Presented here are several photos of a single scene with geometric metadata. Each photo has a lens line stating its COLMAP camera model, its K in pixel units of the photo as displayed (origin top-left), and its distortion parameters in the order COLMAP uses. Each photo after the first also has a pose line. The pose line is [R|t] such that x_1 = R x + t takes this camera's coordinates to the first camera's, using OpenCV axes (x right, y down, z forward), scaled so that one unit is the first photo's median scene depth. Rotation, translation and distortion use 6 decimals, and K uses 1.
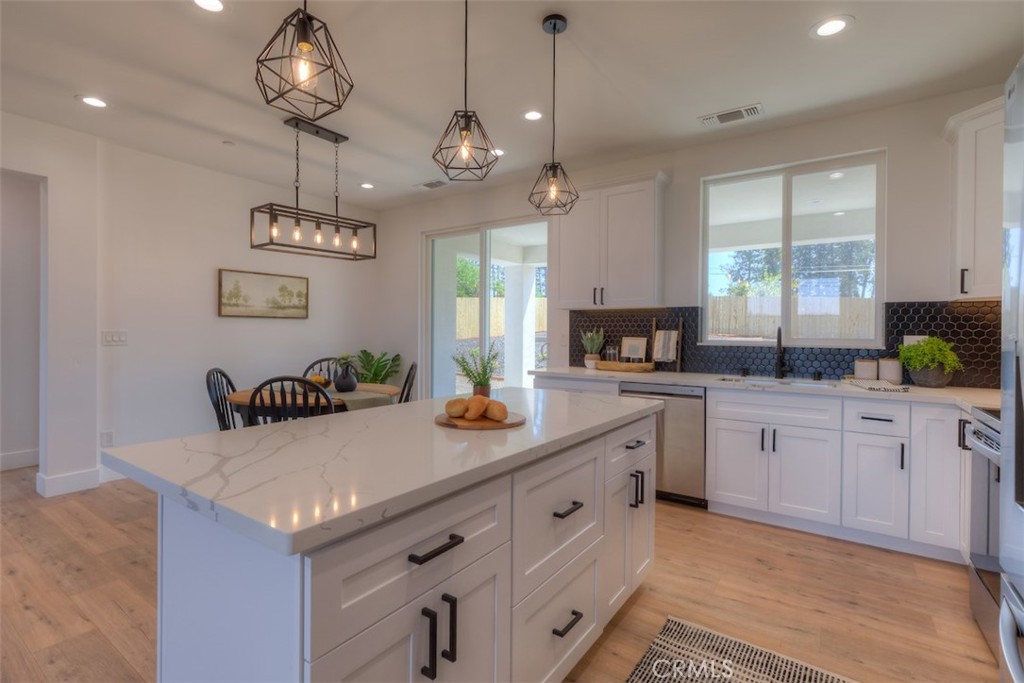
lens RADIAL K [[472.3, 0, 503.2], [0, 472.3, 334.2], [0, 0, 1]] dist [-0.000681, 0.000193]
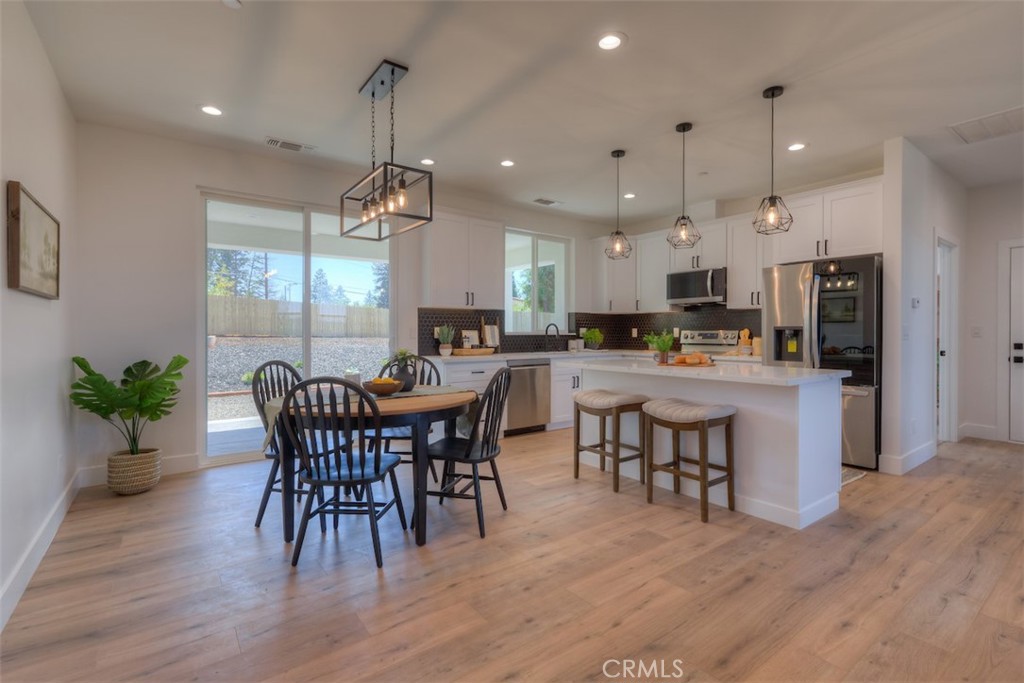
lens RADIAL K [[472.3, 0, 520.1], [0, 472.3, 334.2], [0, 0, 1]] dist [-0.000681, 0.000193]
pose [[0.307559, -0.009362, 0.951483, -1.008826], [0.013645, 0.999892, 0.005427, 0.012588], [-0.951431, 0.011313, 0.307654, 0.471723]]
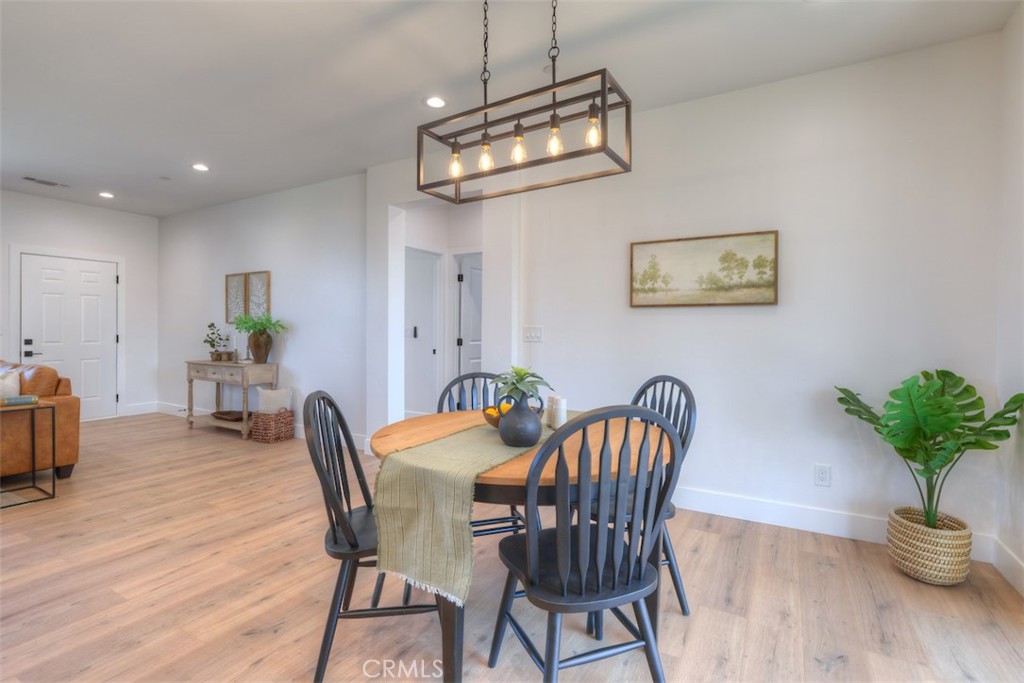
lens RADIAL K [[472.3, 0, 519.9], [0, 472.3, 338.7], [0, 0, 1]] dist [-0.000681, 0.000193]
pose [[0.103127, 0.012332, -0.994592, 0.140599], [-0.016719, 0.999803, 0.010663, 0.008173], [0.994528, 0.015529, 0.103313, 0.864714]]
